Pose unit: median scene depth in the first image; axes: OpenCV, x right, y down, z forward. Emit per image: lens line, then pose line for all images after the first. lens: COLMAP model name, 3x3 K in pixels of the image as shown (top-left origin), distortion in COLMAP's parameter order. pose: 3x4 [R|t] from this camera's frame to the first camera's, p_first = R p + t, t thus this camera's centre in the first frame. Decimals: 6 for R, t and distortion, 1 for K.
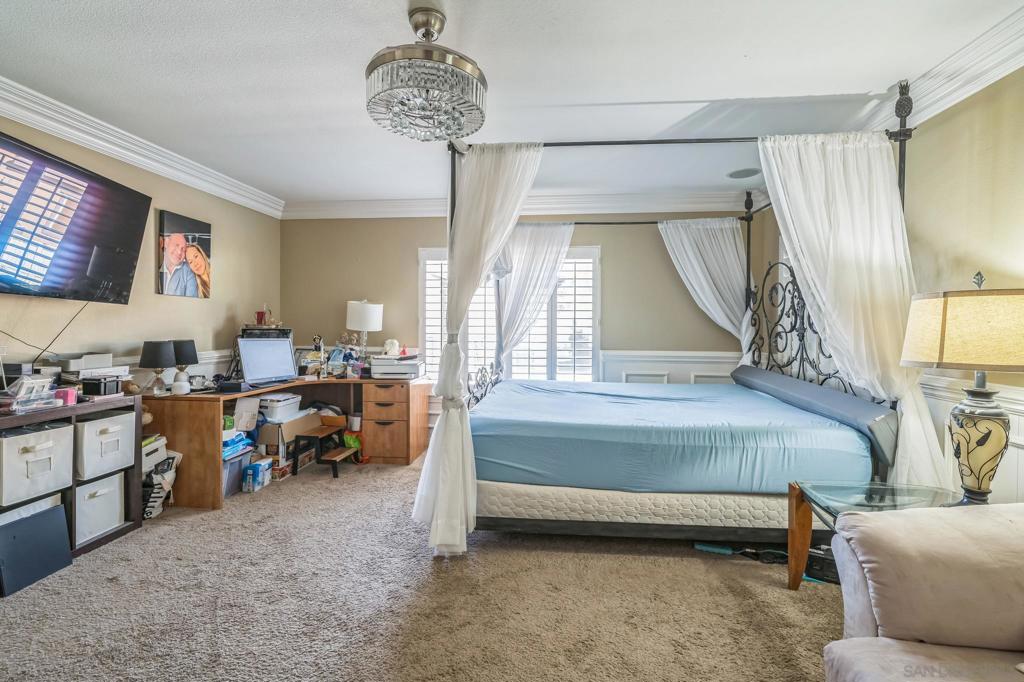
lens RADIAL K [[471.6, 0, 513.7], [0, 471.6, 327.9], [0, 0, 1]] dist [0.001771, 0.000654]
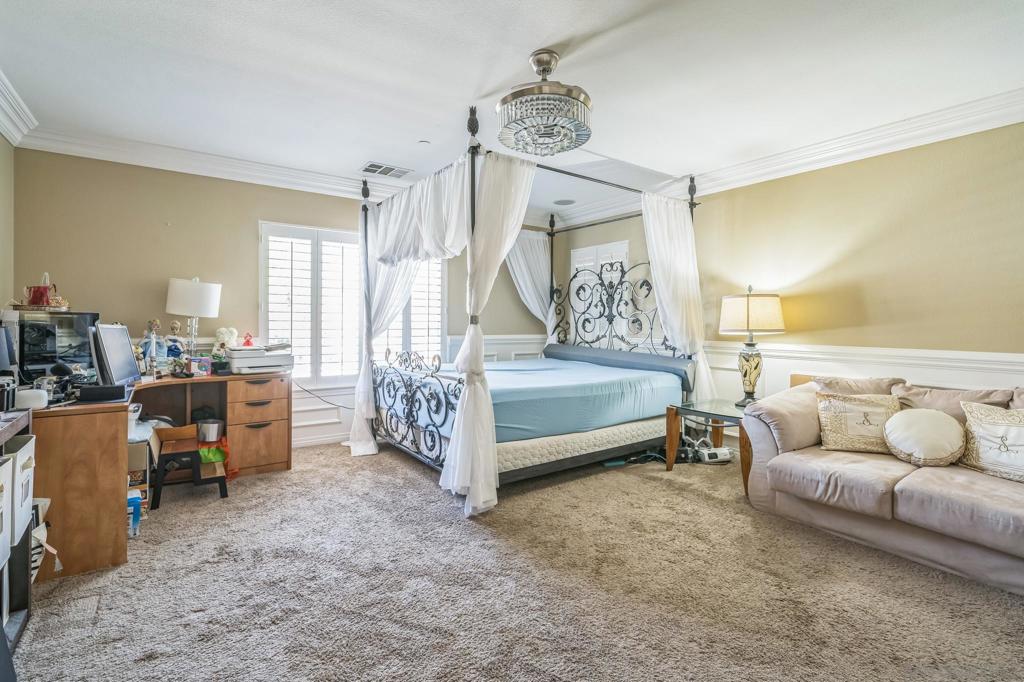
lens RADIAL K [[479.2, 0, 515.0], [0, 479.2, 320.4], [0, 0, 1]] dist [0.000852, 0.000233]
pose [[0.749861, 0.000727, 0.661595, -0.659312], [0.001125, 0.999997, -0.002374, 0.021319], [-0.661595, 0.002525, 0.749857, 0.069247]]
